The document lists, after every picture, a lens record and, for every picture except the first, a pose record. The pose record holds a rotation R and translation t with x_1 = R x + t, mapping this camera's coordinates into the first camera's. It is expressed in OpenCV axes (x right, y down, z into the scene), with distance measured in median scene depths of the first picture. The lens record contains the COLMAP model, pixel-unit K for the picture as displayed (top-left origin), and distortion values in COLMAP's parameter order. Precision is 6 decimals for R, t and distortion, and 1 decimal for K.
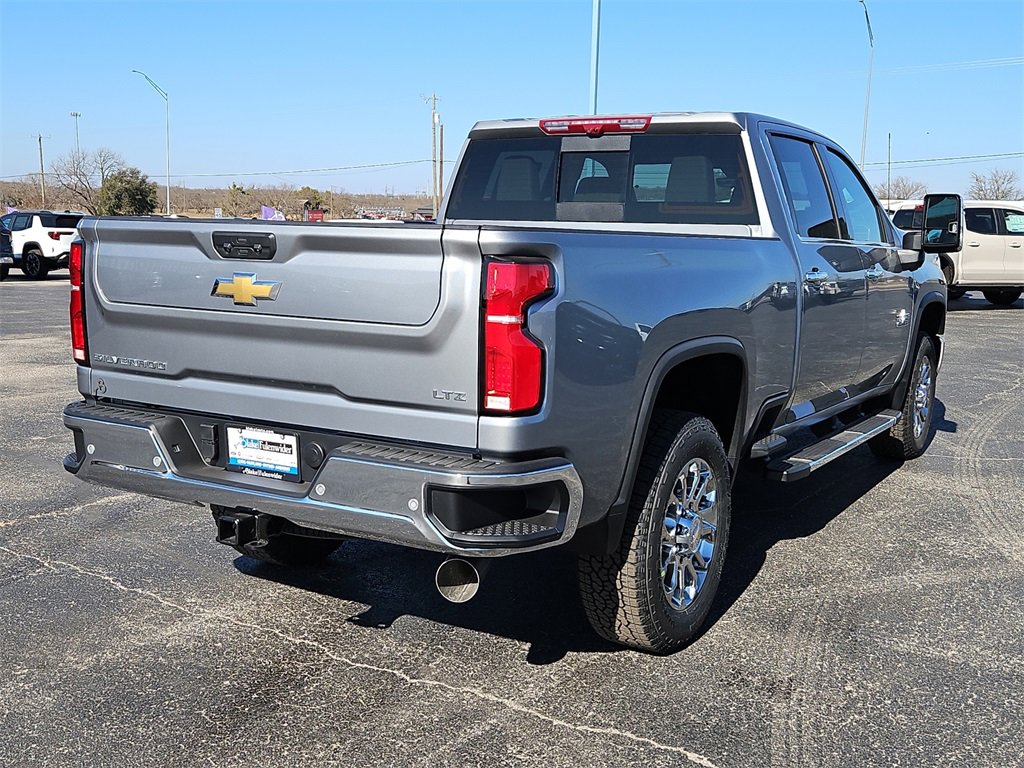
lens RADIAL K [[1110.0, 0, 489.7], [0, 1110.0, 374.0], [0, 0, 1]] dist [0.061940, 0.000000]
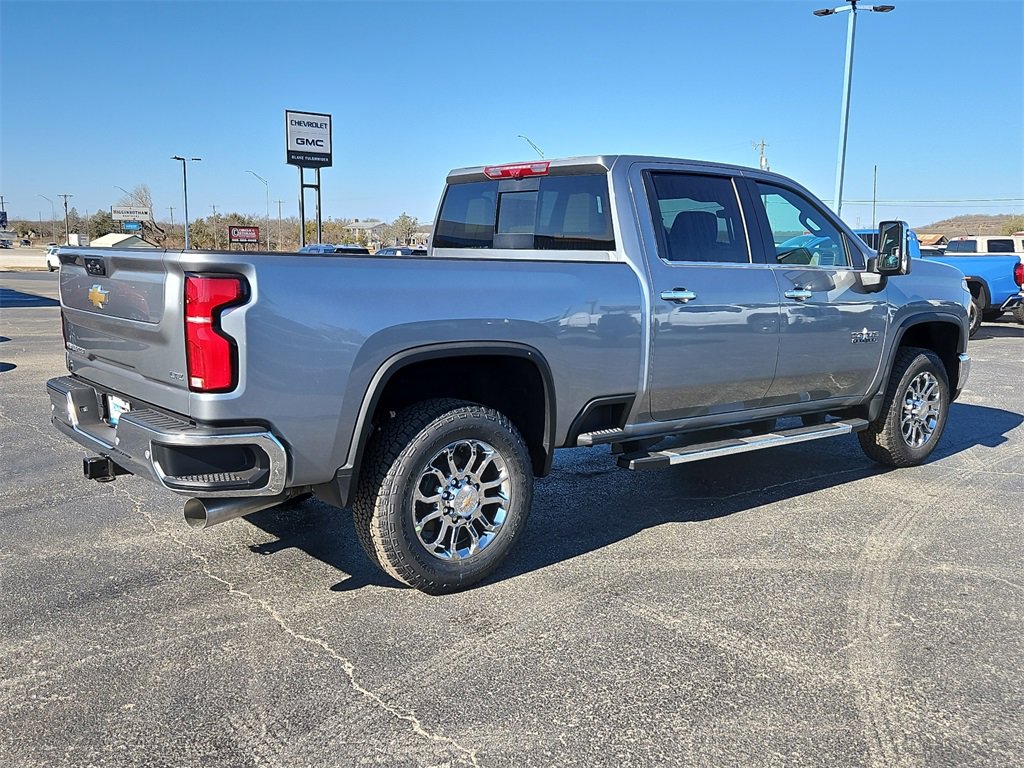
lens RADIAL K [[921.6, 0, 505.3], [0, 921.6, 386.2], [0, 0, 1]] dist [0.058418, -0.026044]
pose [[0.946453, 0.040761, -0.320257, 0.547606], [-0.038439, 0.999169, 0.013570, 0.001001], [0.320544, -0.000533, 0.947233, 0.044884]]
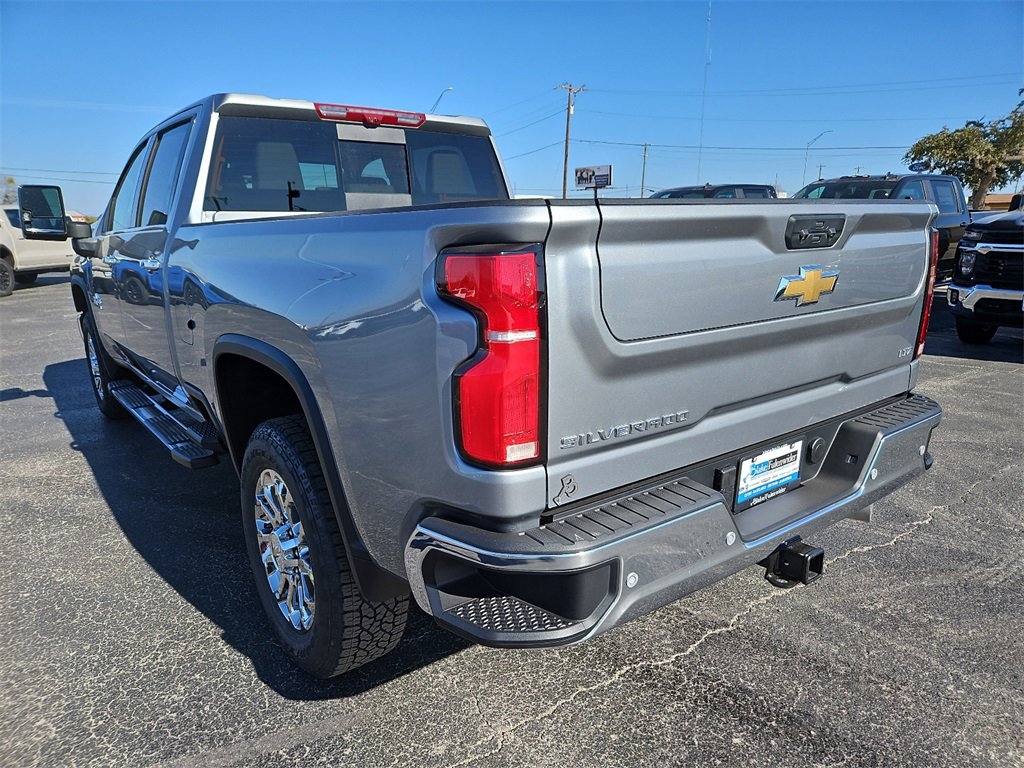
lens RADIAL K [[689.5, 0, 501.2], [0, 689.5, 399.0], [0, 0, 1]] dist [0.054924, -0.032739]
pose [[0.360266, -0.254414, 0.897486, -0.666812], [0.149801, 0.965384, 0.213528, -0.118051], [-0.920743, 0.057517, 0.385907, 0.863888]]
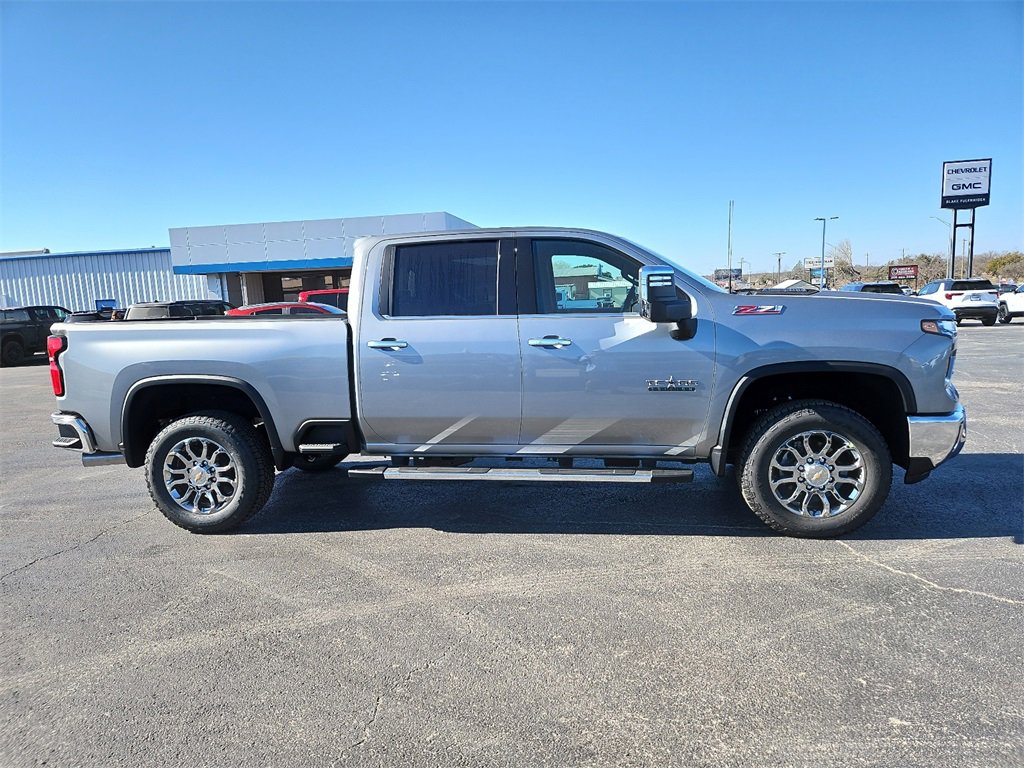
lens RADIAL K [[689.5, 0, 512.1], [0, 689.5, 383.0], [0, 0, 1]] dist [0.054924, -0.032739]
pose [[0.409124, 0.080204, -0.908947, 1.500937], [-0.078675, 0.995521, 0.052431, -0.125004], [0.909081, 0.050060, 0.413602, 0.985083]]
